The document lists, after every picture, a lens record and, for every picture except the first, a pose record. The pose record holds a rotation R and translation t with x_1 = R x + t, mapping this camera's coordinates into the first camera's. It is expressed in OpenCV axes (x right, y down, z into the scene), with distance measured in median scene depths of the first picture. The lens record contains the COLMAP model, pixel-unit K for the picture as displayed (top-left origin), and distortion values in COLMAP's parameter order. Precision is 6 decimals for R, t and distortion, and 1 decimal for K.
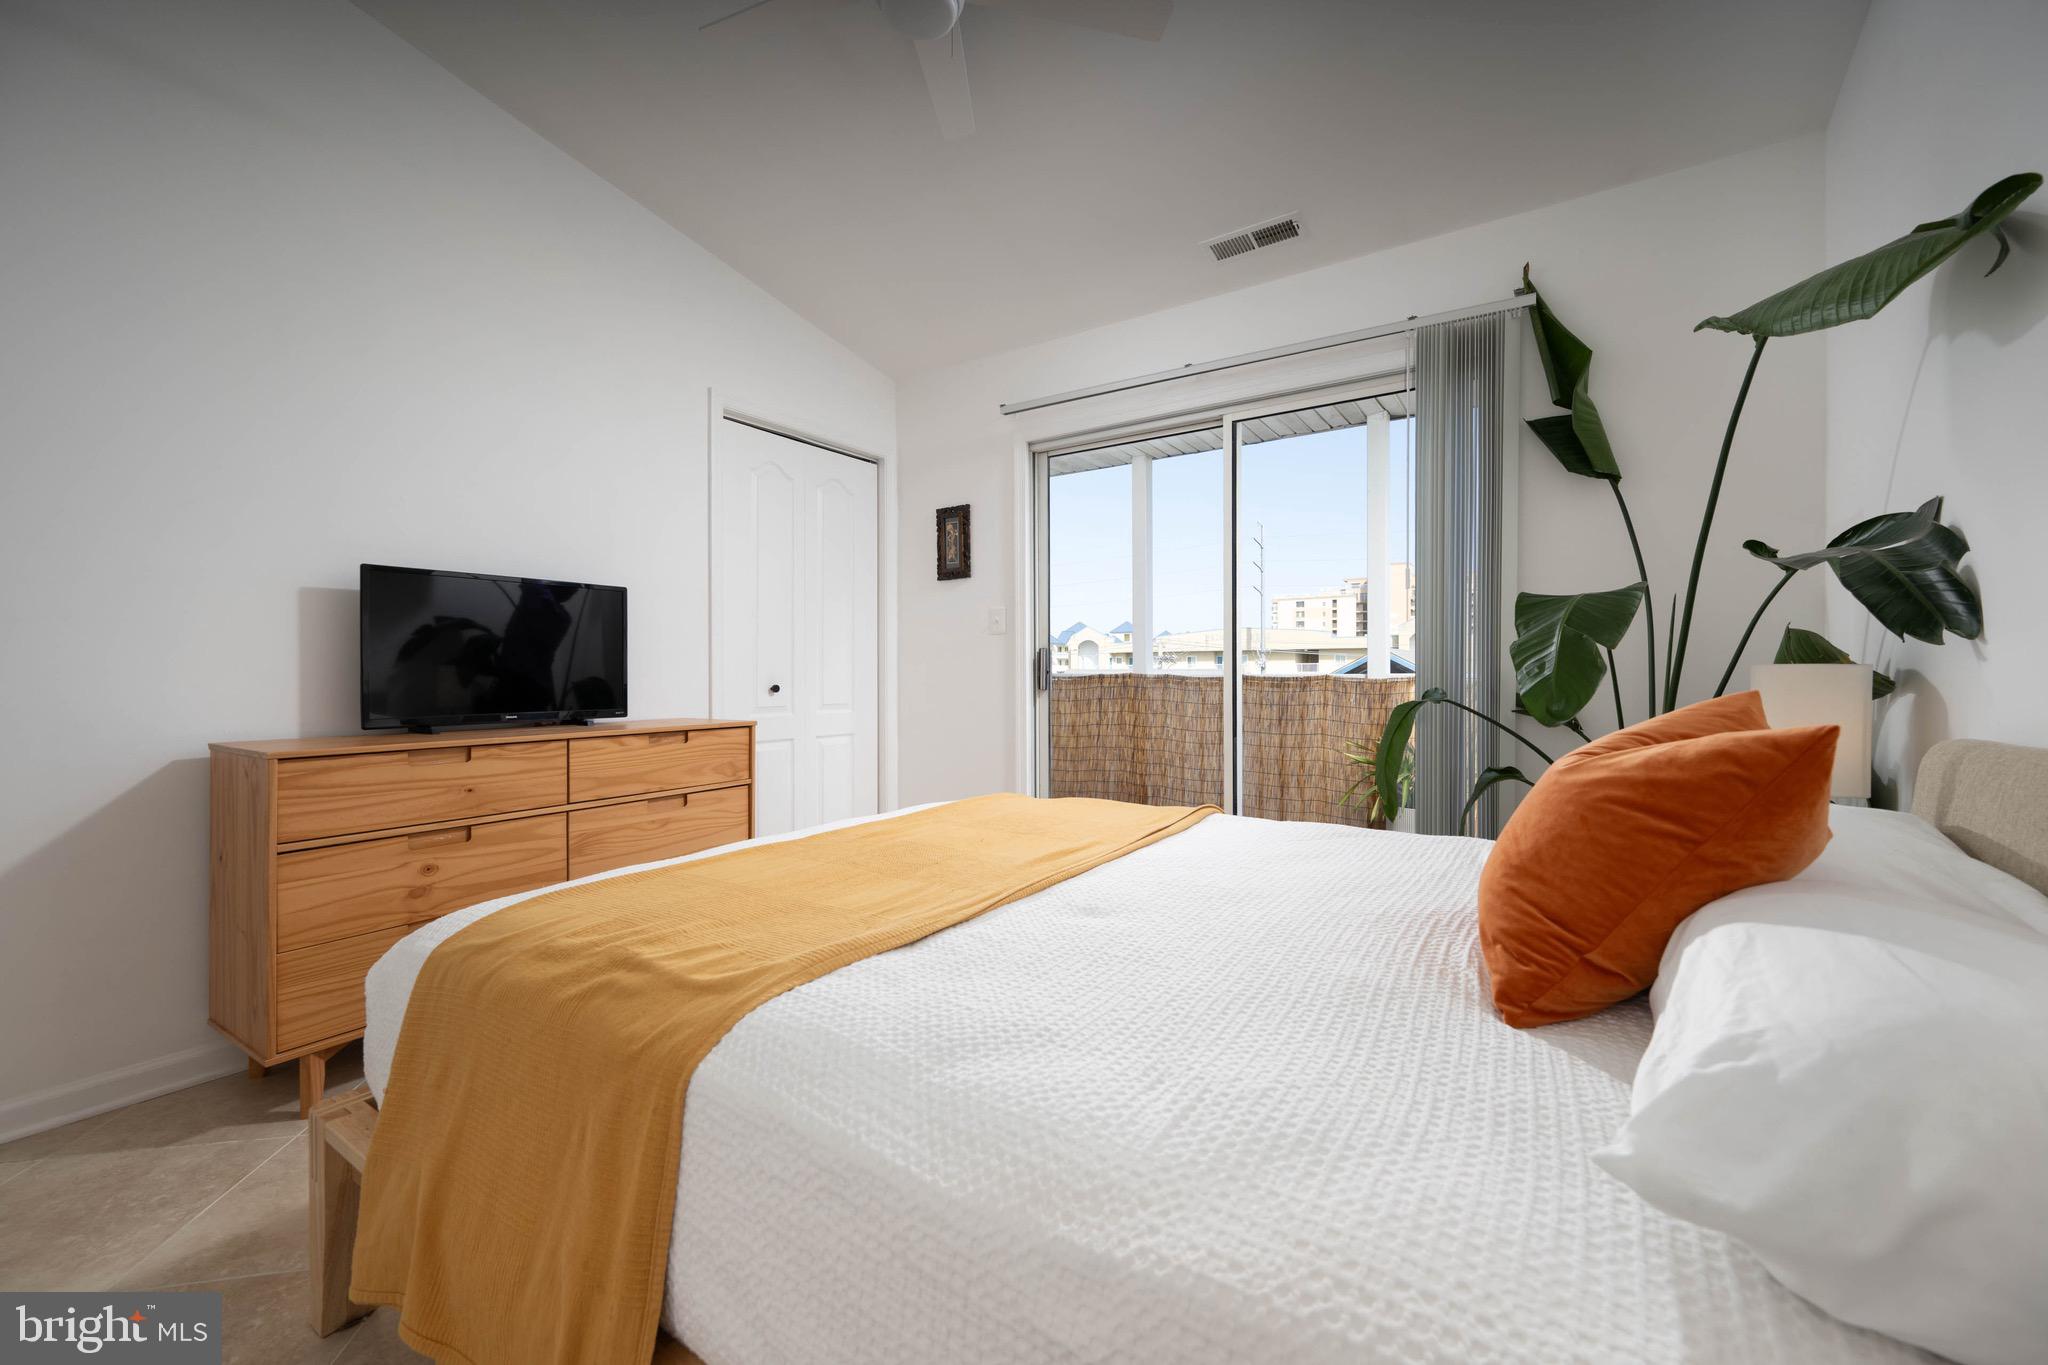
lens RADIAL K [[808.1, 0, 1028.0], [0, 808.1, 674.0], [0, 0, 1]] dist [0.000105, 0.000268]
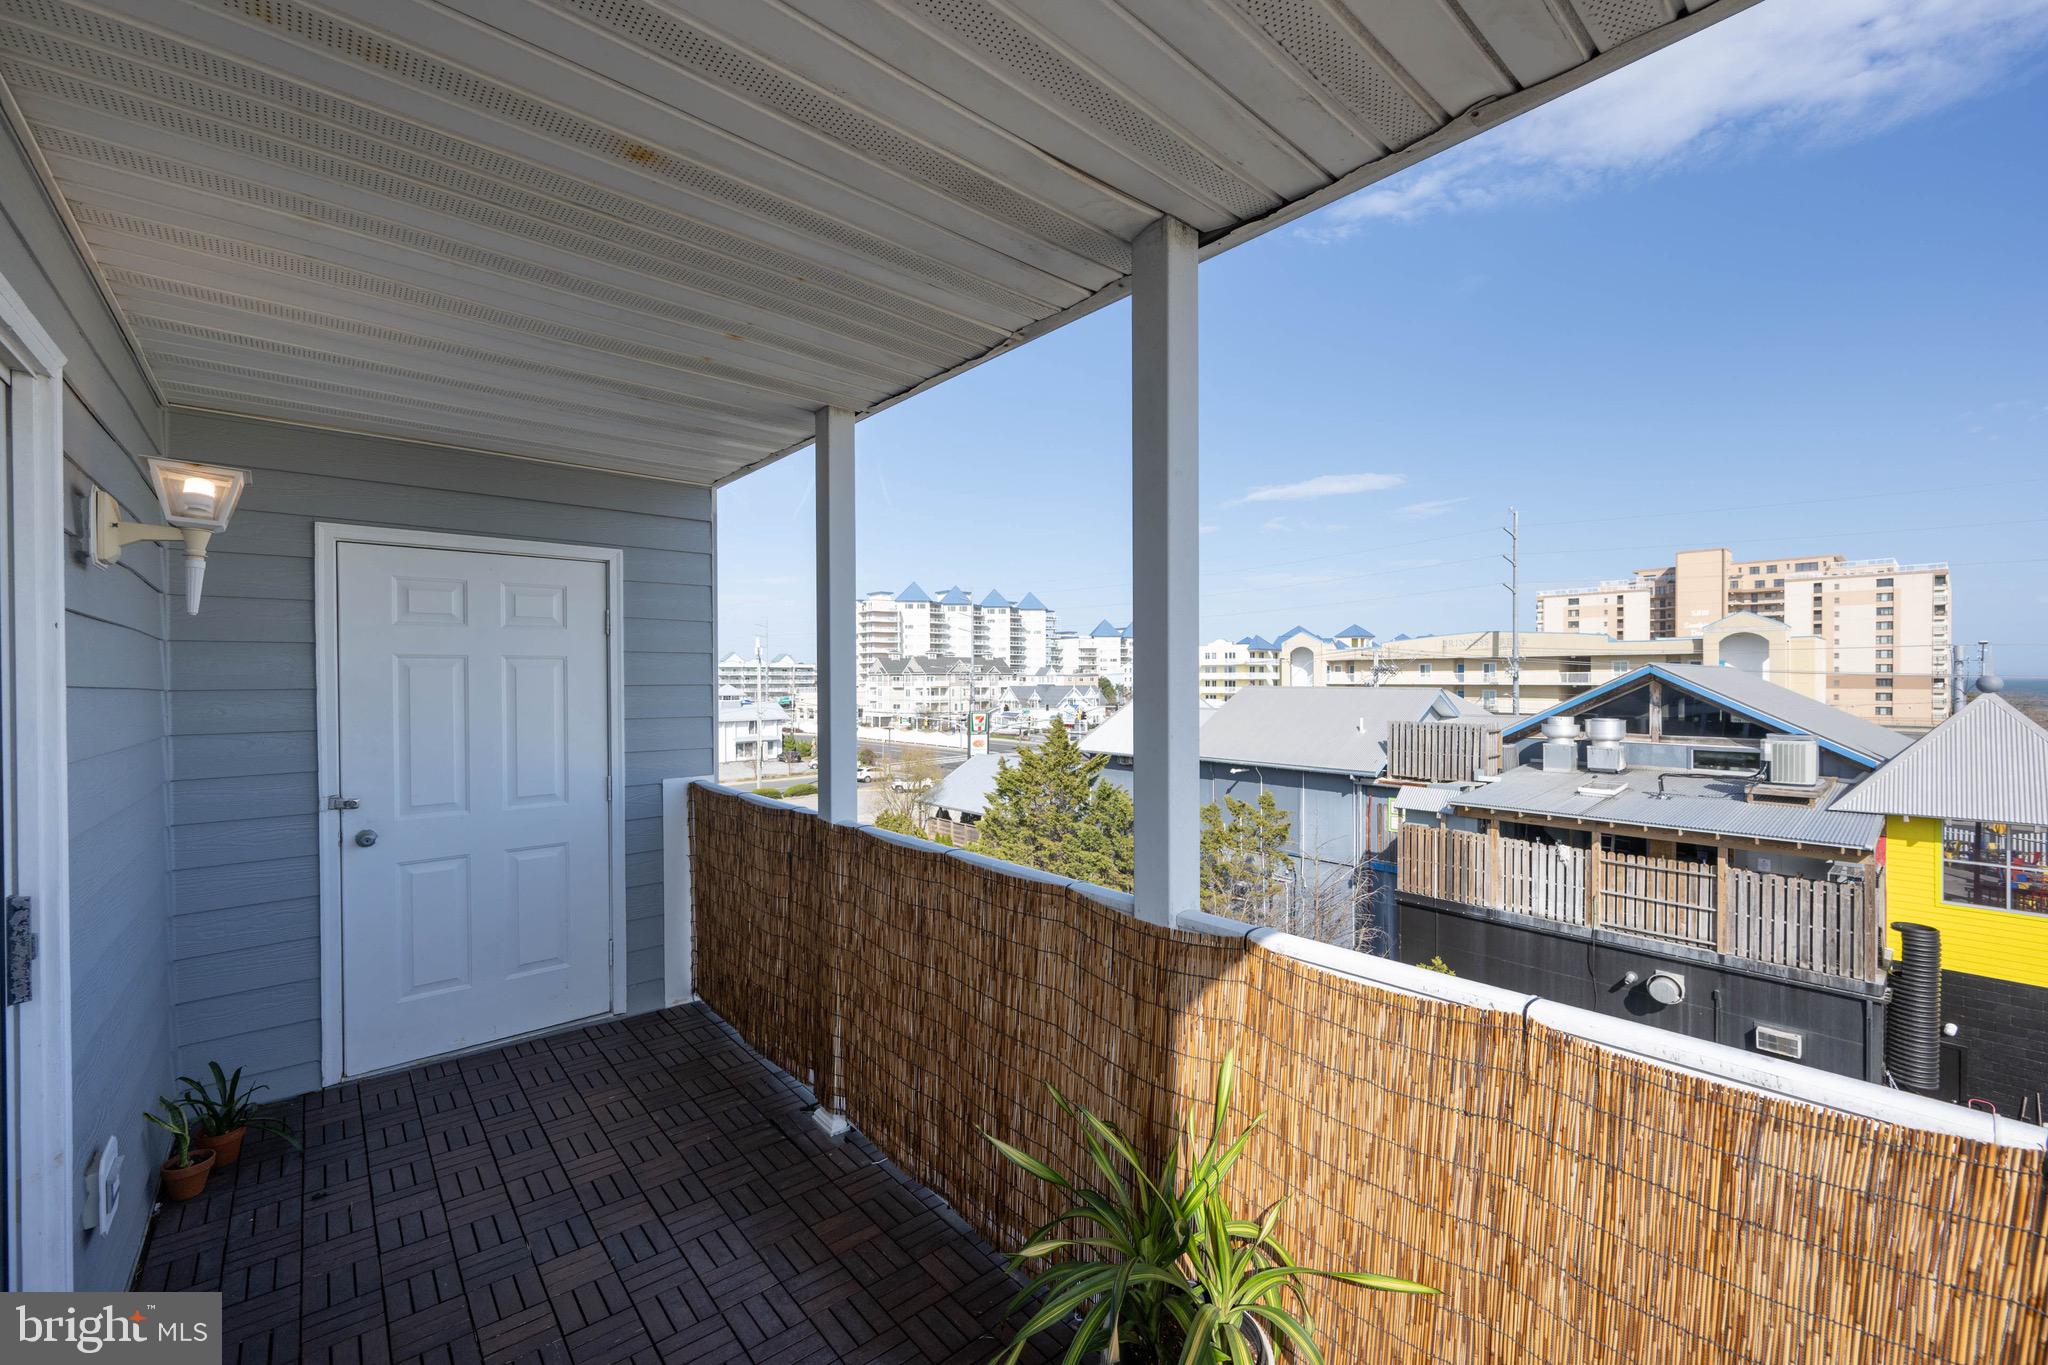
lens RADIAL K [[819.2, 0, 1036.9], [0, 819.2, 684.3], [0, 0, 1]] dist [0.001408, 0.000143]
pose [[0.964949, 0.007666, -0.262327, 0.615507], [-0.005385, 0.999941, 0.009413, -0.138087], [0.262383, -0.007671, 0.964933, 0.801315]]
